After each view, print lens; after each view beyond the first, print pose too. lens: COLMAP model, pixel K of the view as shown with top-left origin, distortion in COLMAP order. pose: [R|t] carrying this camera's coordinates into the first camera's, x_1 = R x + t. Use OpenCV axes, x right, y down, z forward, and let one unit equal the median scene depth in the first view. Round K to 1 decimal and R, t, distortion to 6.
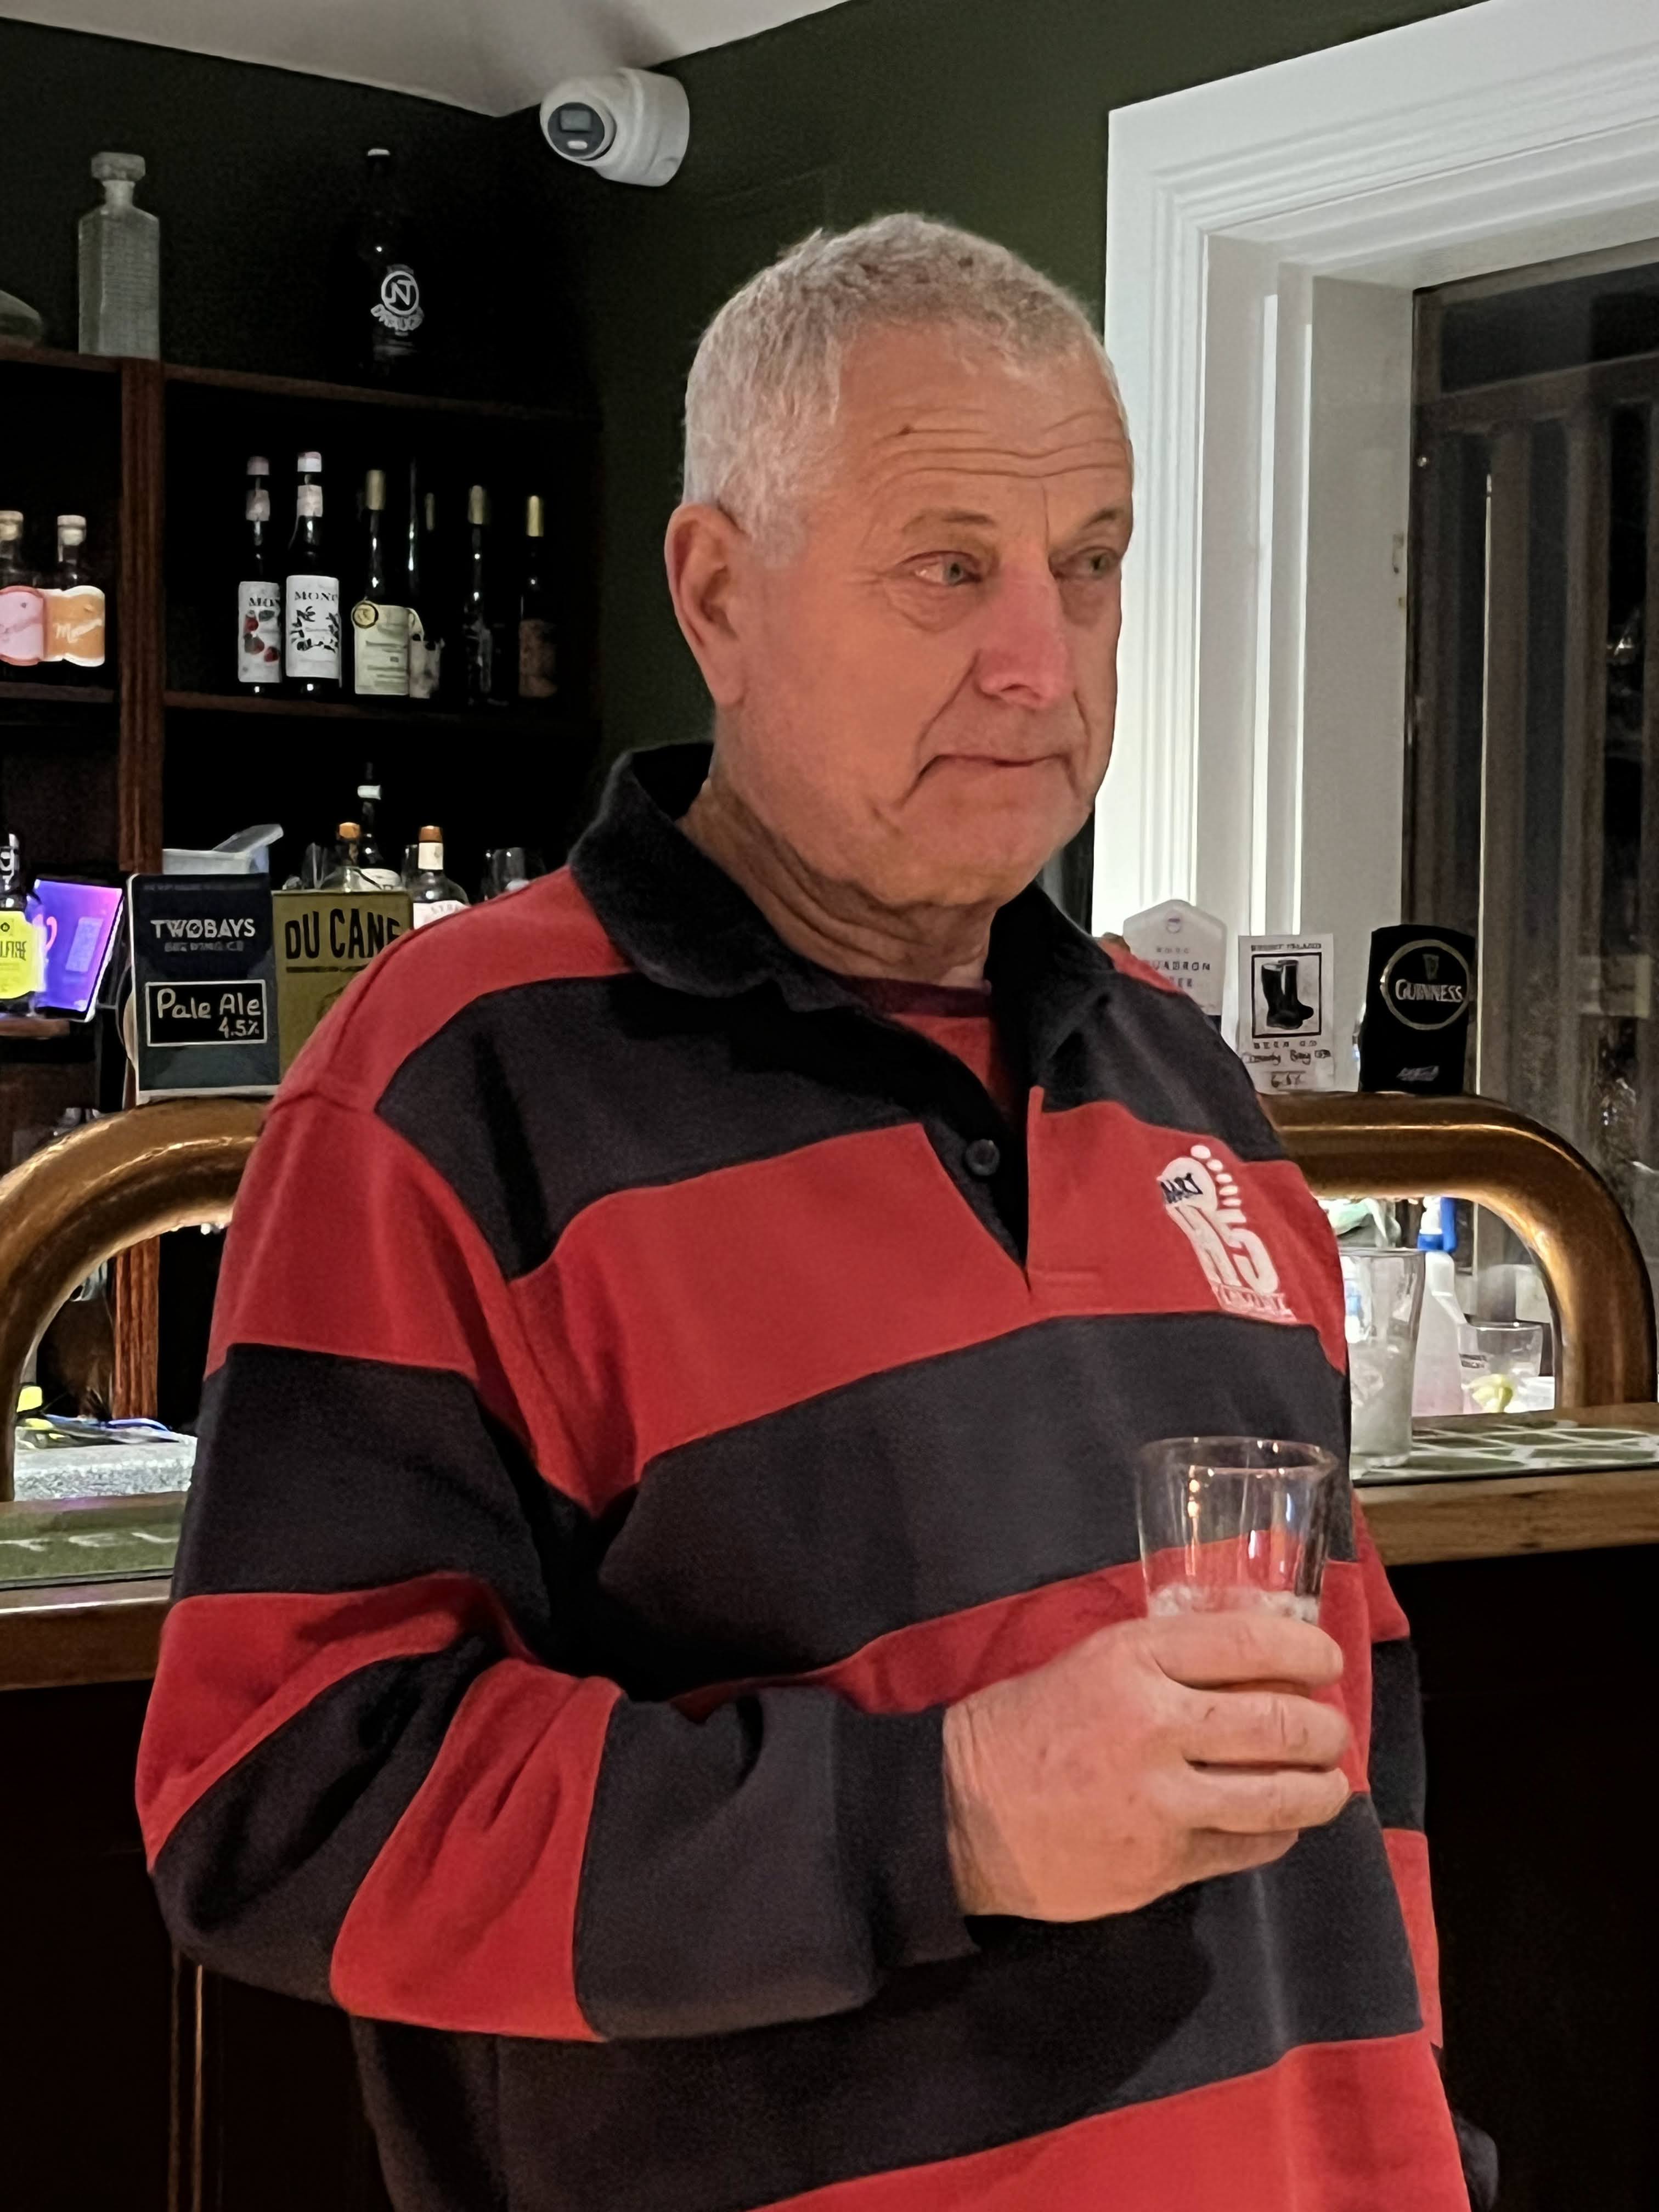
lens RADIAL K [[4269.3, 0, 843.2], [0, 4269.3, 1103.0], [0, 0, 1]] dist [0.116479, 0.000000]
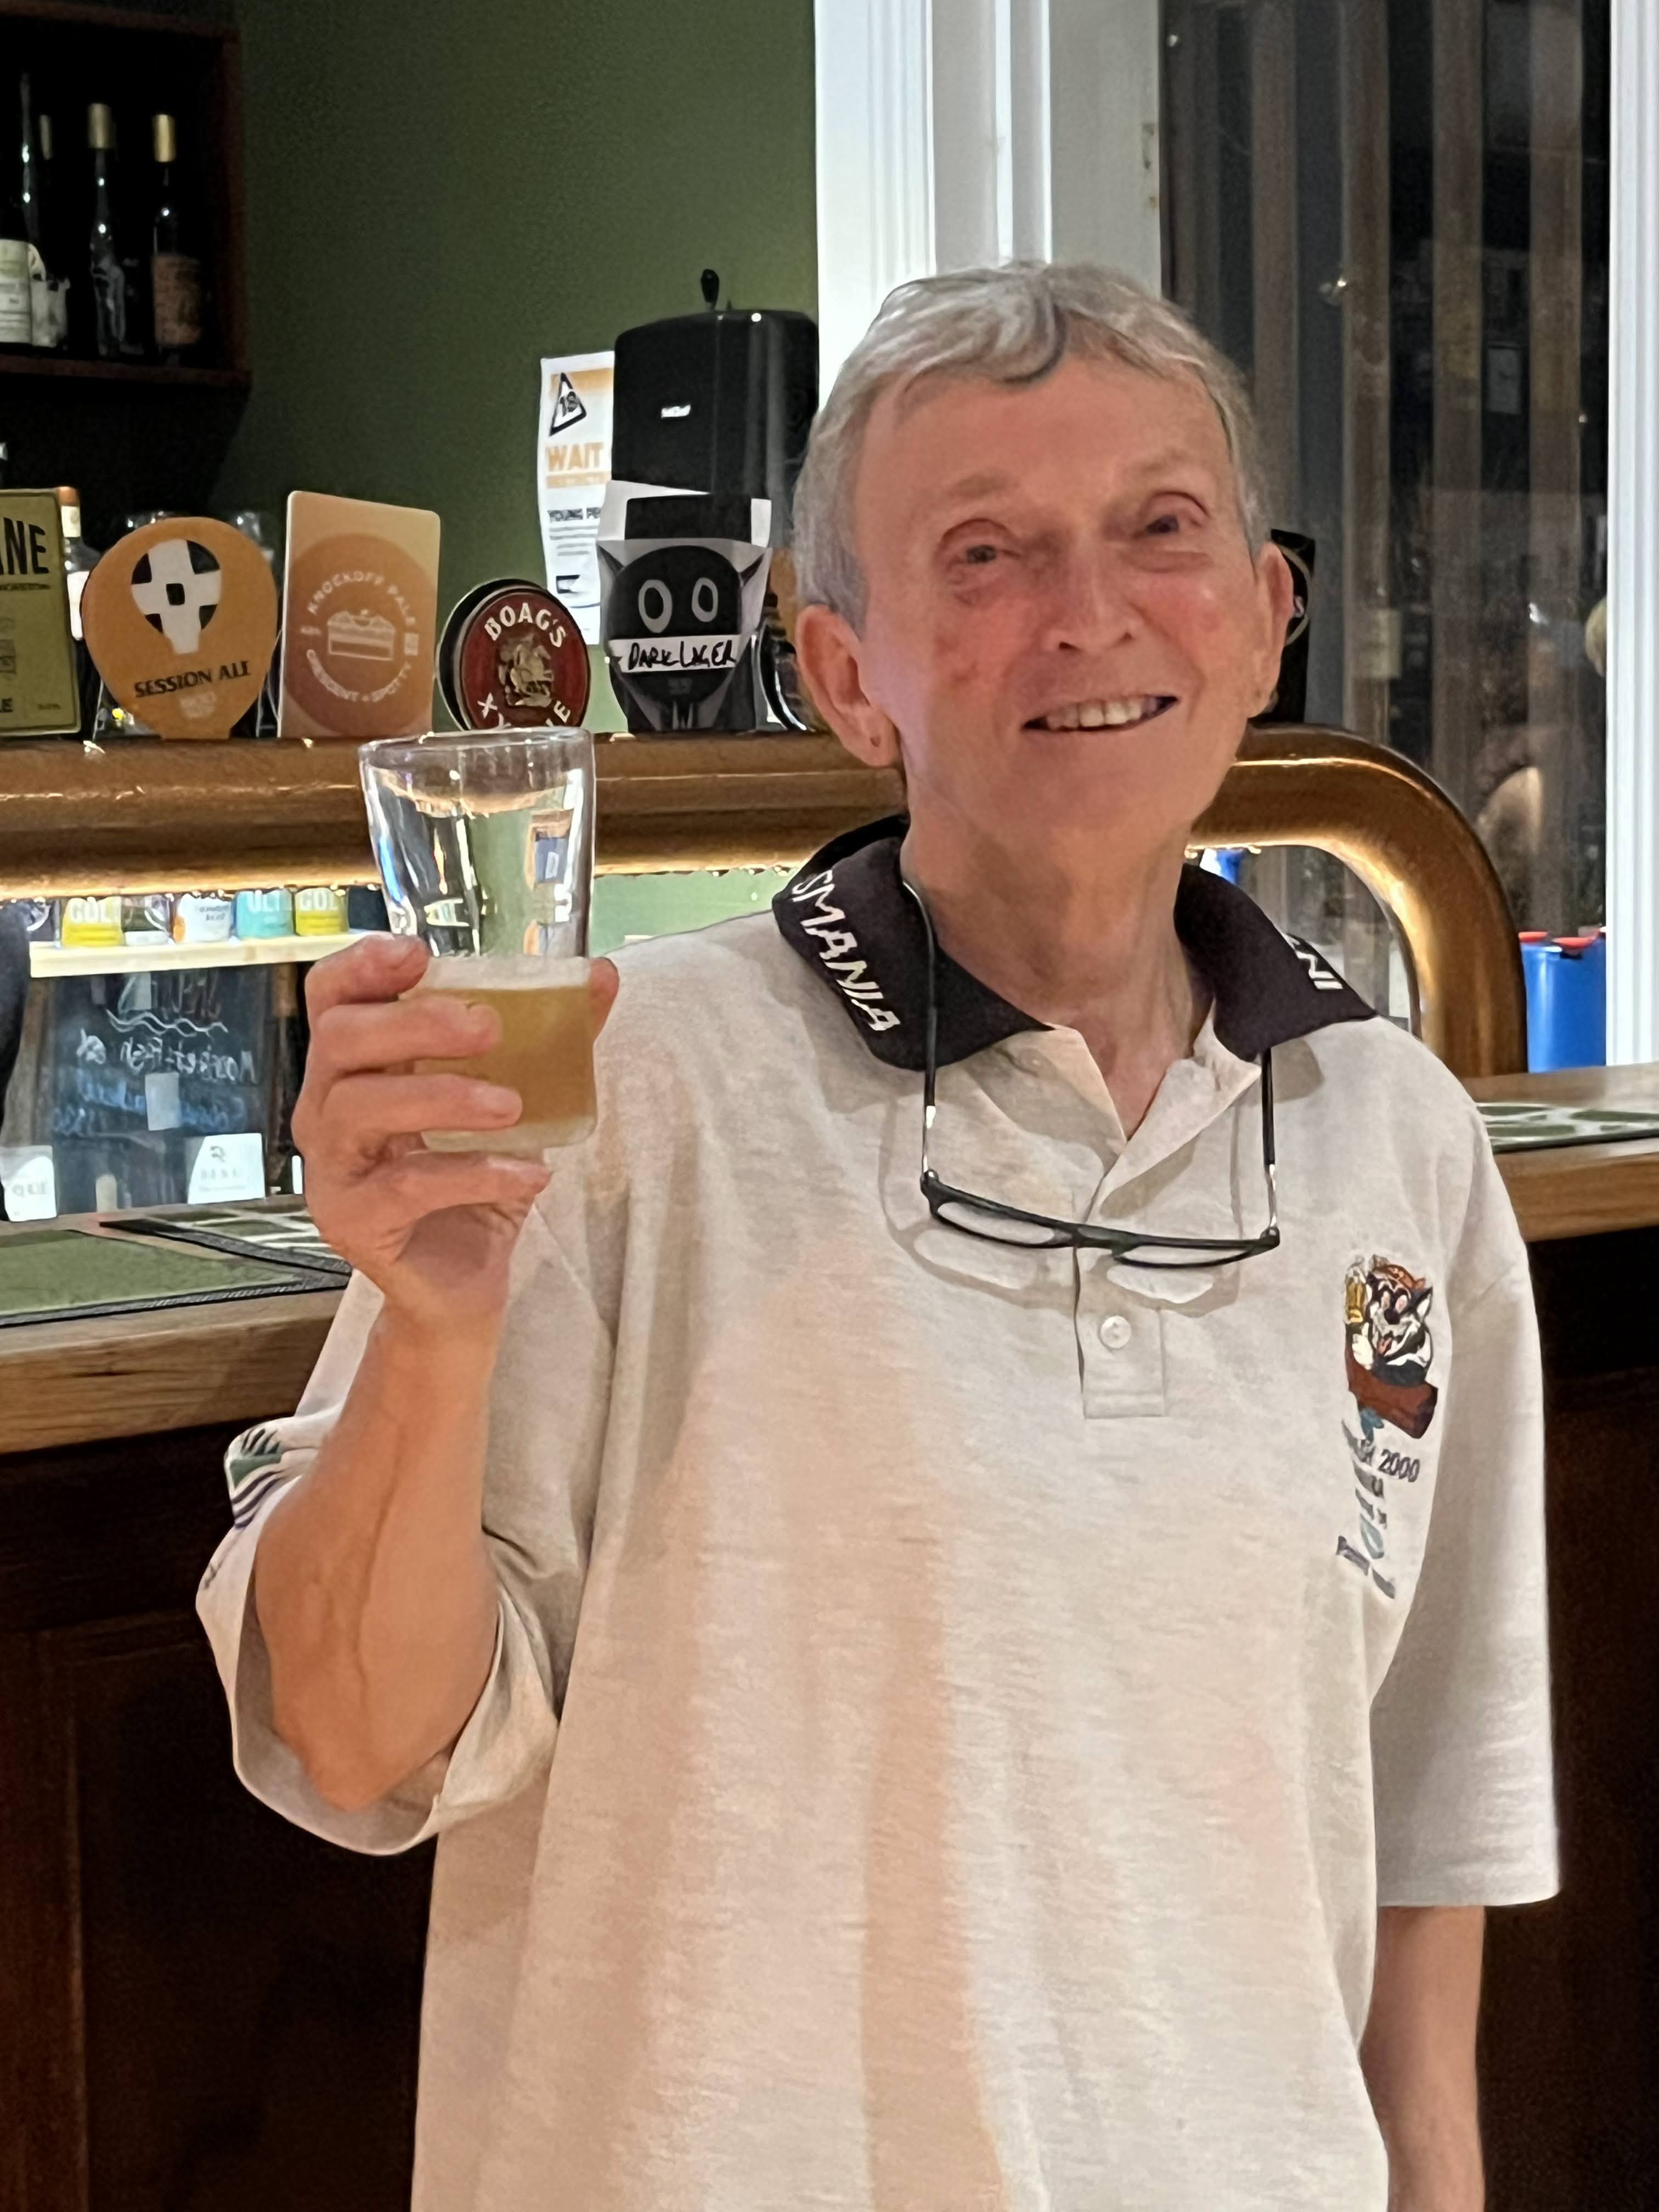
lens RADIAL K [[4269.3, 0, 838.9], [0, 4269.3, 1118.2], [0, 0, 1]] dist [0.116479, 0.000000]
pose [[0.996161, -0.035720, 0.079917, -0.013511], [0.030186, 0.997131, 0.069418, 0.009702], [-0.082167, -0.066739, 0.994381, 0.100601]]
